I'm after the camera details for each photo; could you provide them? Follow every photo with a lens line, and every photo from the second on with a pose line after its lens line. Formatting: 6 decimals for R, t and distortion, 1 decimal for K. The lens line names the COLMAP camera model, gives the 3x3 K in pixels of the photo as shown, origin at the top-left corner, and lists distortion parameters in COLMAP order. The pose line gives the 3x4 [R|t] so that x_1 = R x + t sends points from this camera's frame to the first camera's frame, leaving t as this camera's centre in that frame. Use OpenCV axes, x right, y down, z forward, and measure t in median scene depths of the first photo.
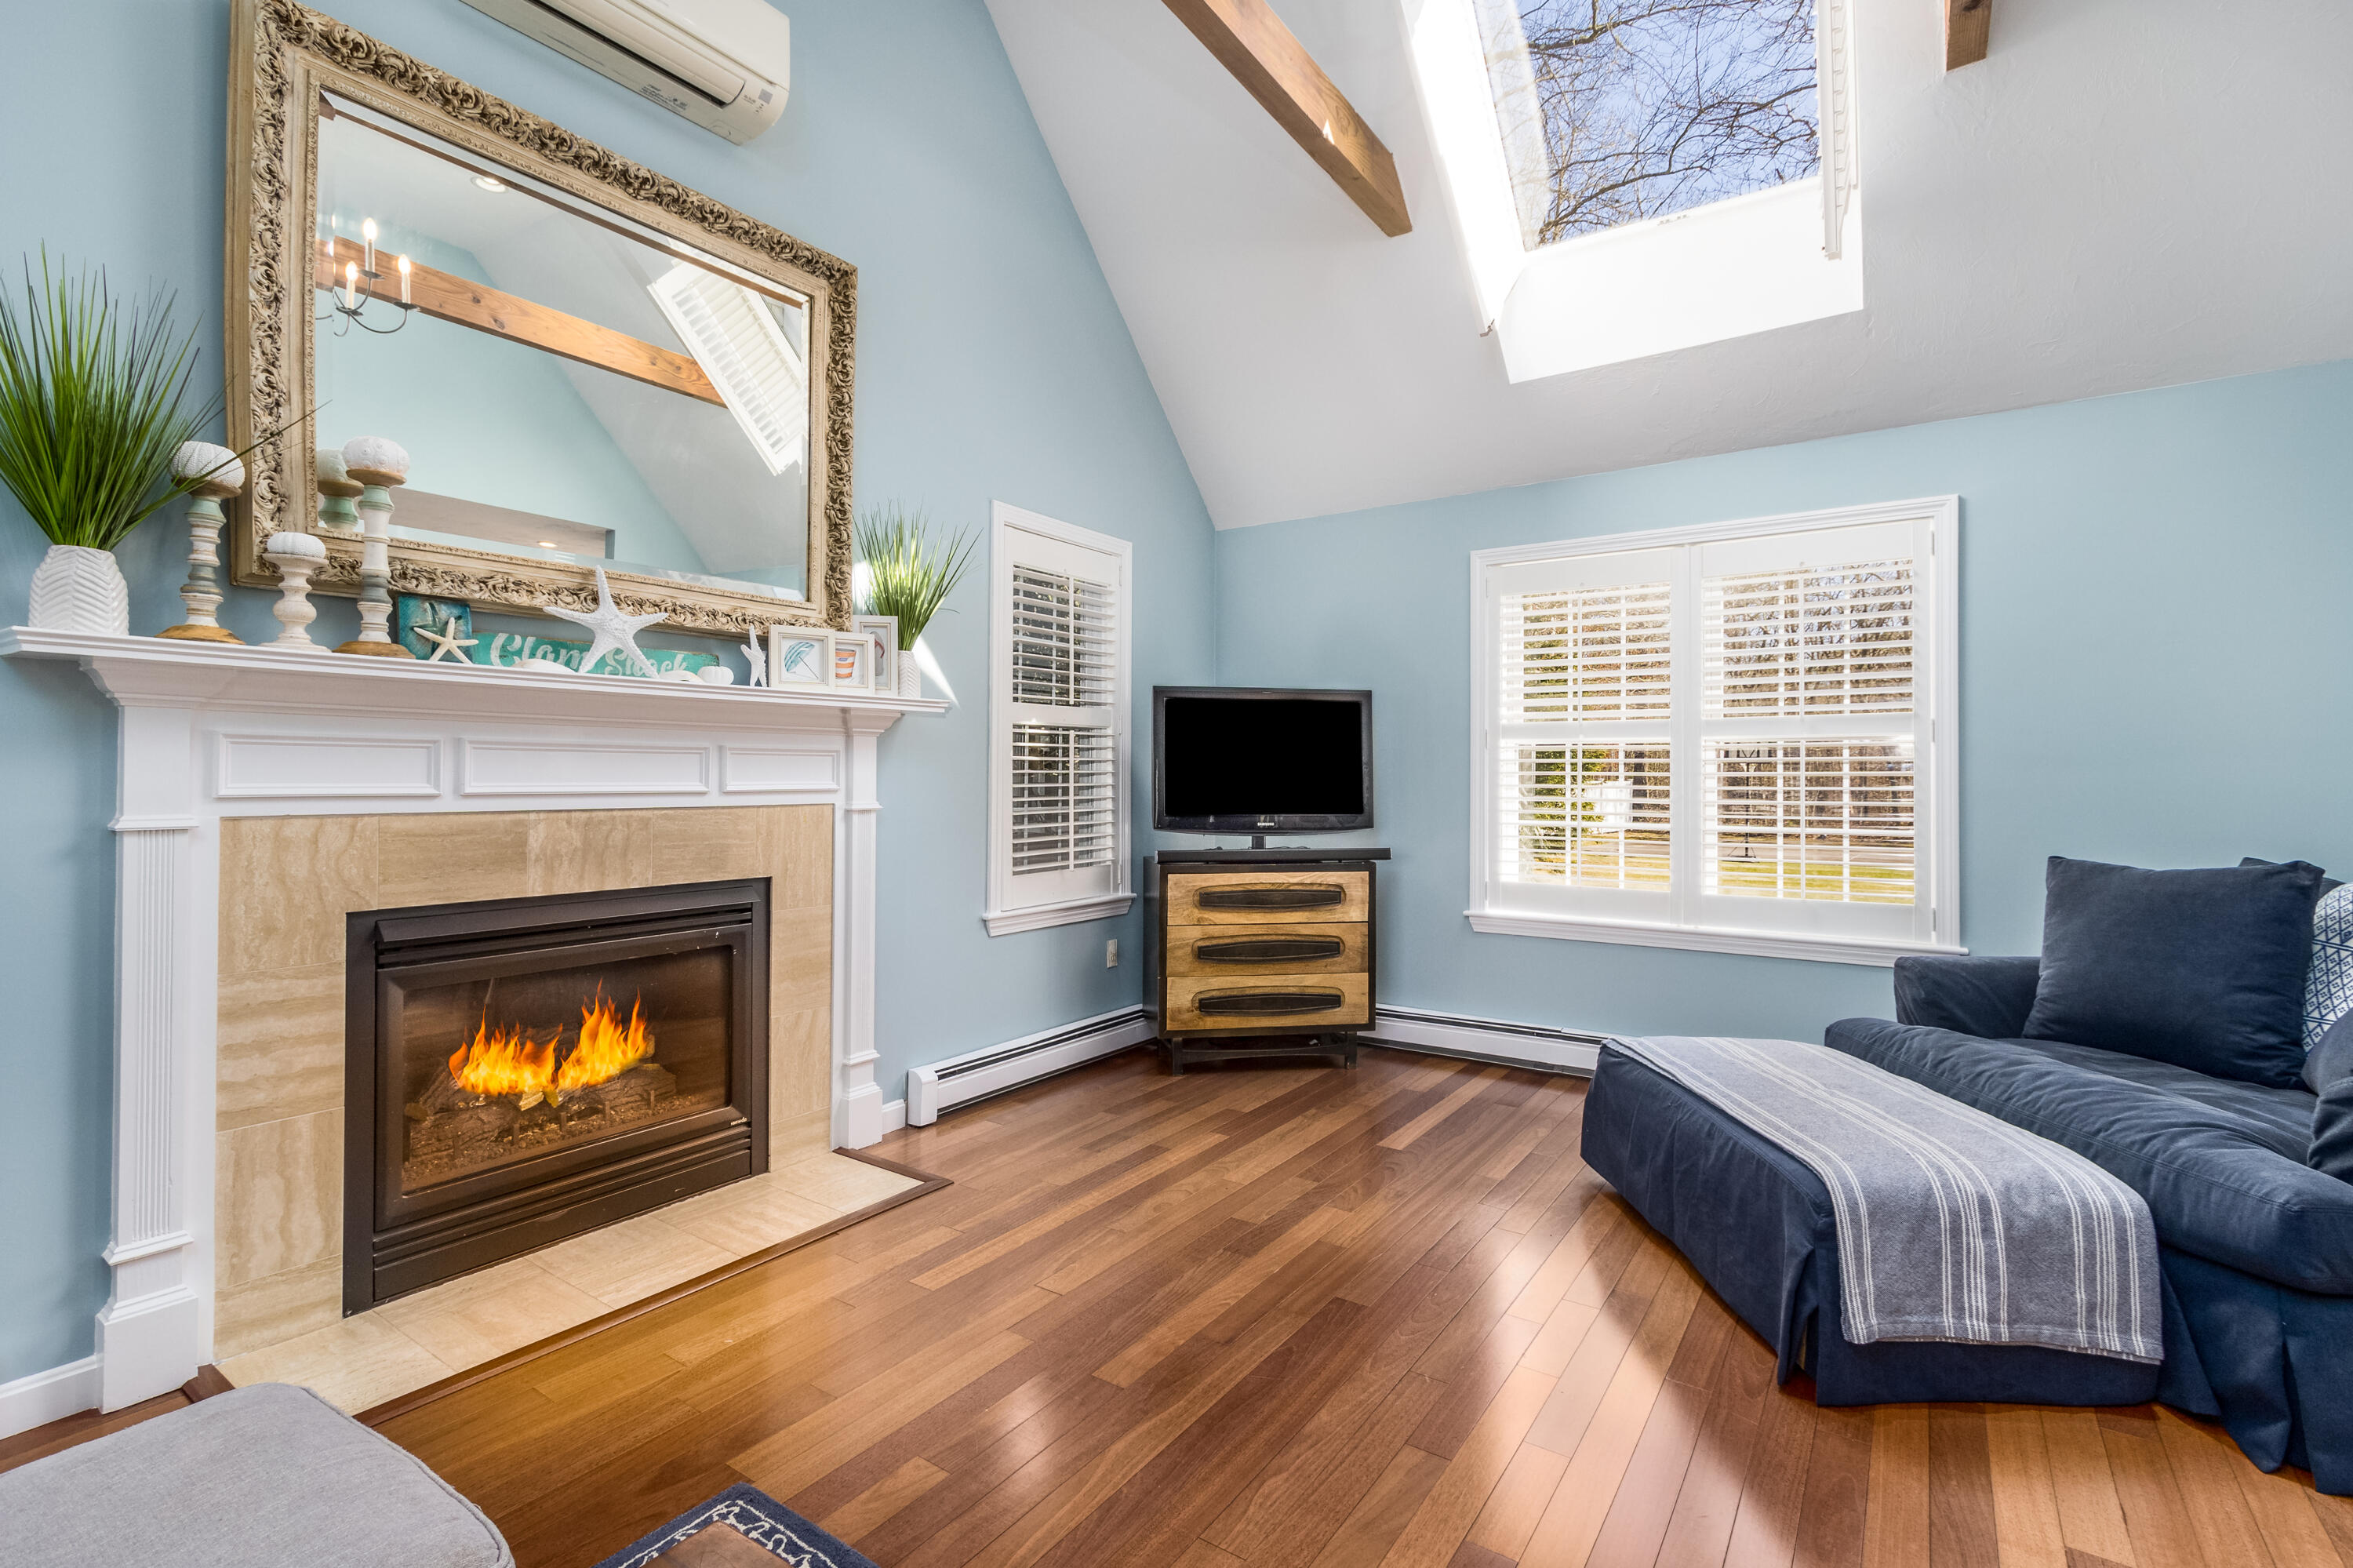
lens RADIAL K [[1088.7, 0, 1167.3], [0, 1088.7, 764.2], [0, 0, 1]] dist [0.004577, 0.000445]
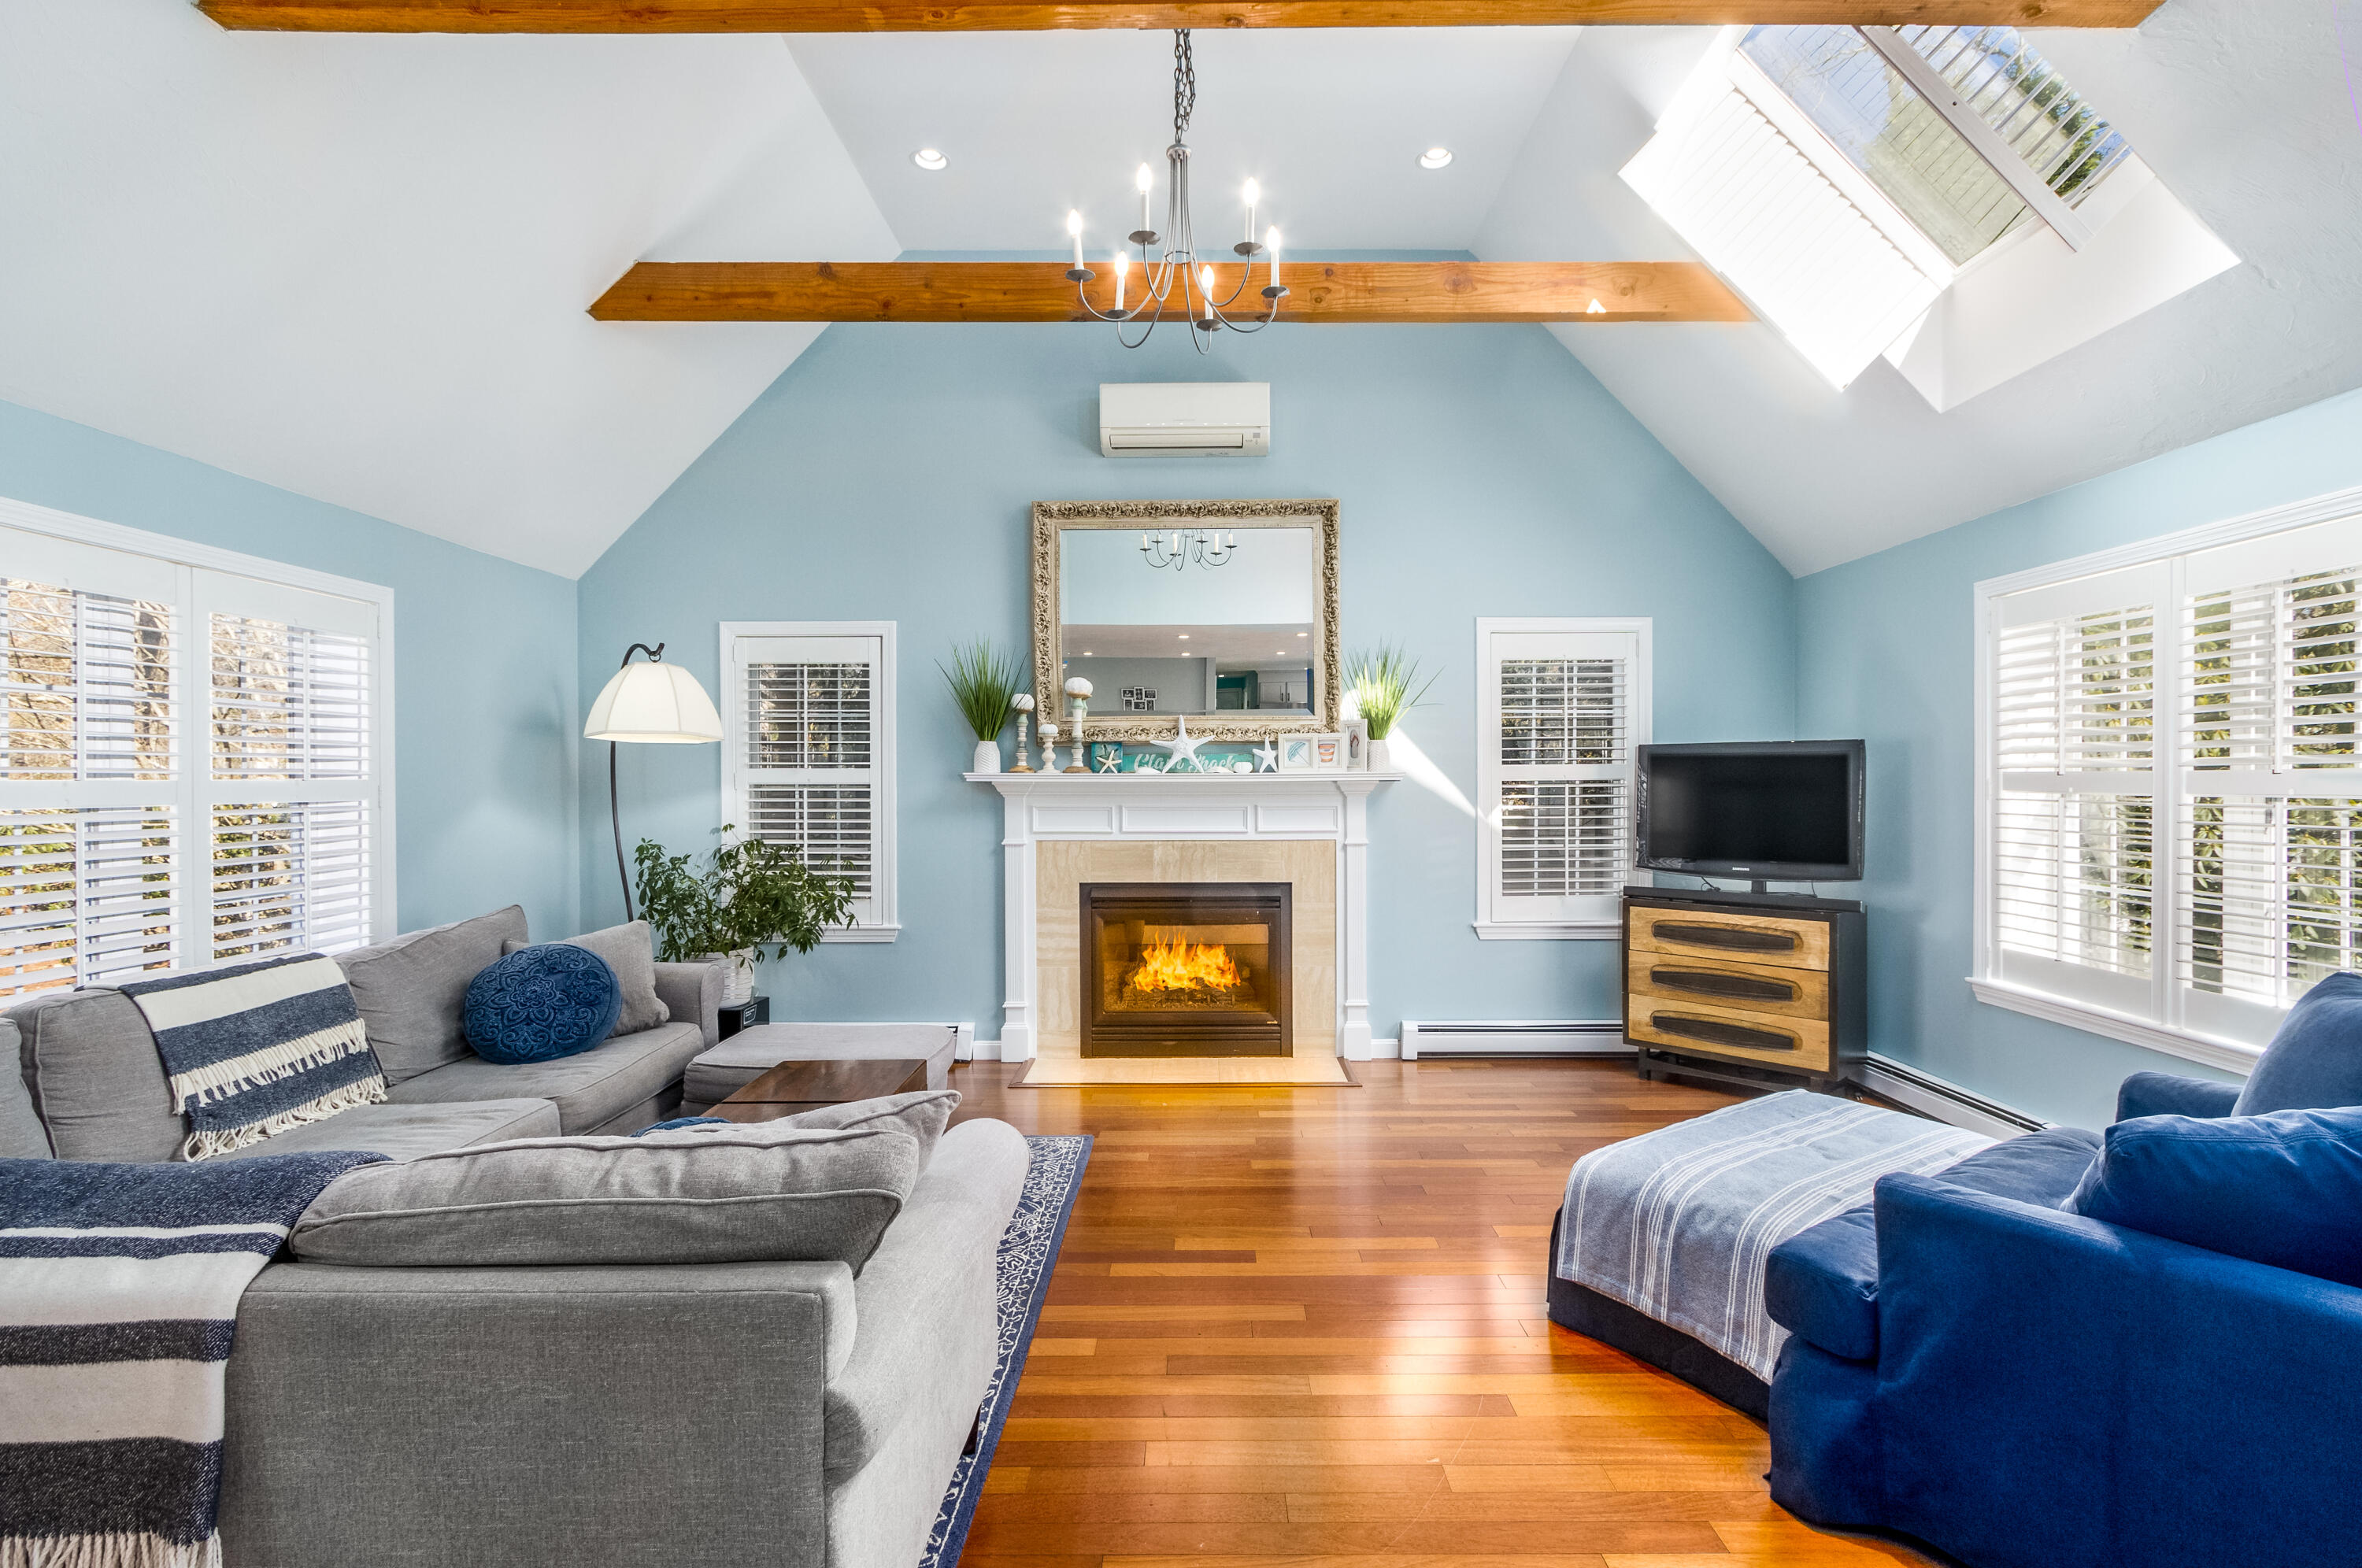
lens RADIAL K [[1082.8, 0, 1181.0], [0, 1082.8, 784.0], [0, 0, 1]] dist [0.002189, 0.000277]
pose [[0.568718, -0.004343, -0.822521, 0.942574], [0.013895, 0.999894, 0.004327, -0.059703], [0.822415, -0.013890, 0.568718, -0.088806]]
